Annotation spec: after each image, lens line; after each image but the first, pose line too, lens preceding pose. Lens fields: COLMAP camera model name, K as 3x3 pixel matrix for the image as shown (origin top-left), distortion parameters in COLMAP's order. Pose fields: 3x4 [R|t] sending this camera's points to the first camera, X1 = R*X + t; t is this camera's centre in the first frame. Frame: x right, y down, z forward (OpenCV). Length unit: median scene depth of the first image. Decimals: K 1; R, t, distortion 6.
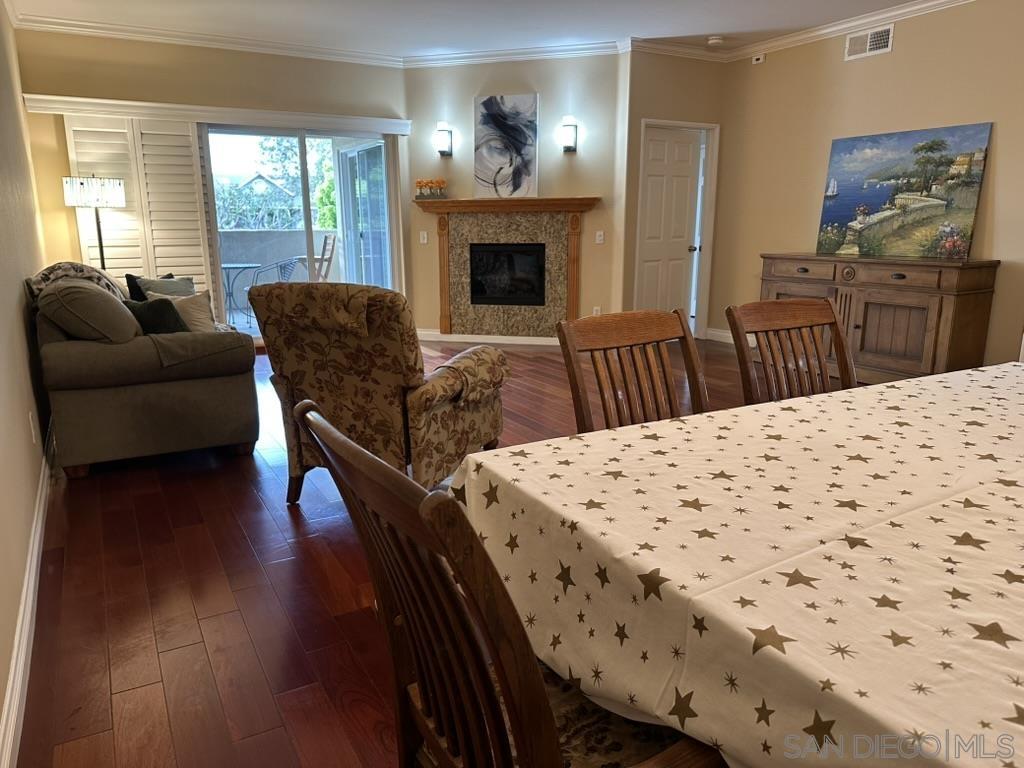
lens RADIAL K [[711.1, 0, 511.0], [0, 711.1, 387.4], [0, 0, 1]] dist [0.115875, -0.164612]
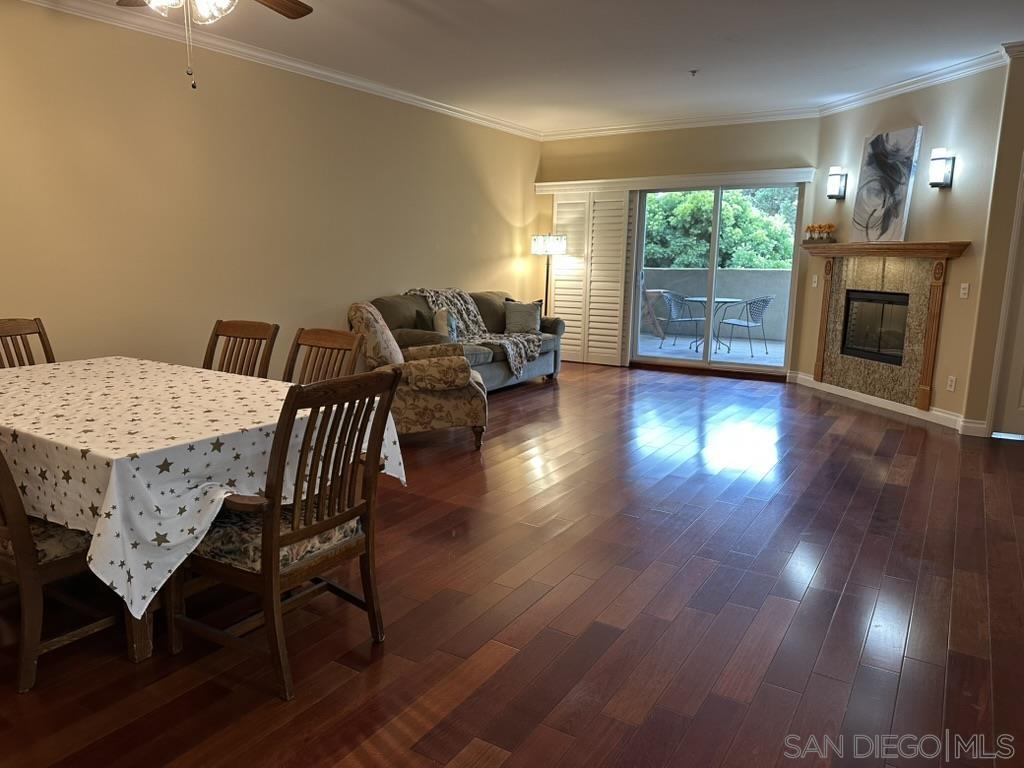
lens RADIAL K [[711.1, 0, 511.0], [0, 711.1, 387.4], [0, 0, 1]] dist [0.115875, -0.164612]
pose [[0.462992, 0.173567, -0.869202, 0.604111], [-0.212930, 0.973703, 0.081014, -0.062219], [0.860406, 0.147570, 0.487775, 0.185013]]
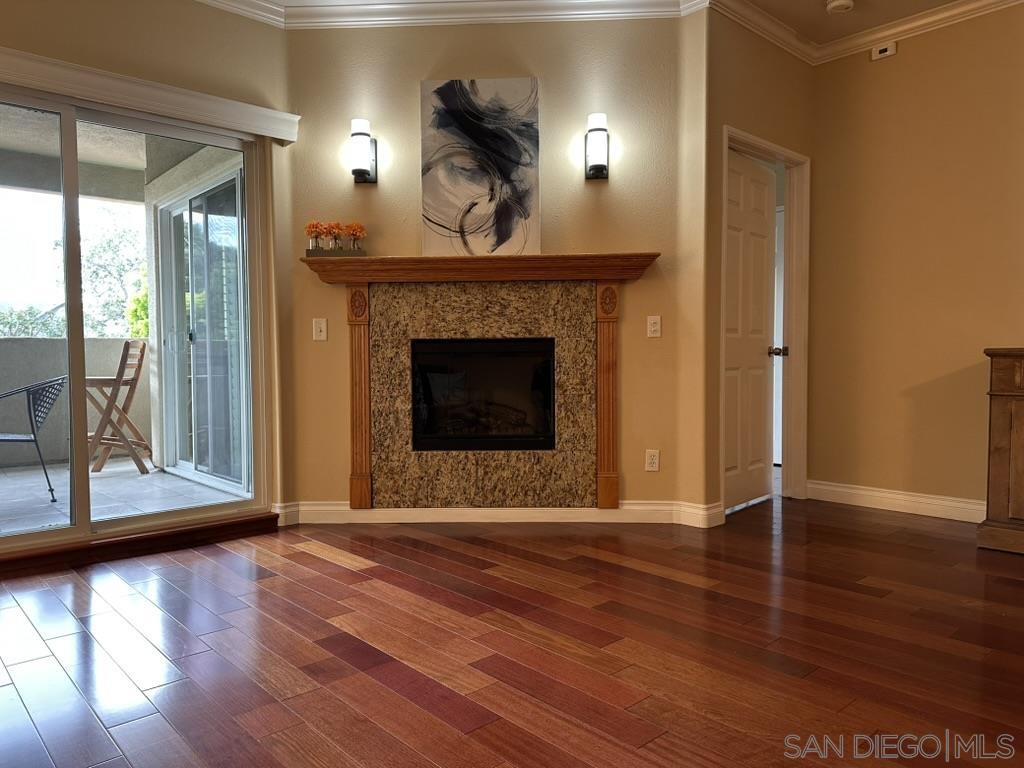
lens RADIAL K [[711.1, 0, 511.0], [0, 711.1, 387.4], [0, 0, 1]] dist [0.115875, -0.164612]
pose [[0.975838, -0.012273, 0.218150, -0.105489], [0.051341, 0.983346, -0.174340, -0.070150], [-0.212377, 0.181328, 0.960217, 0.488792]]
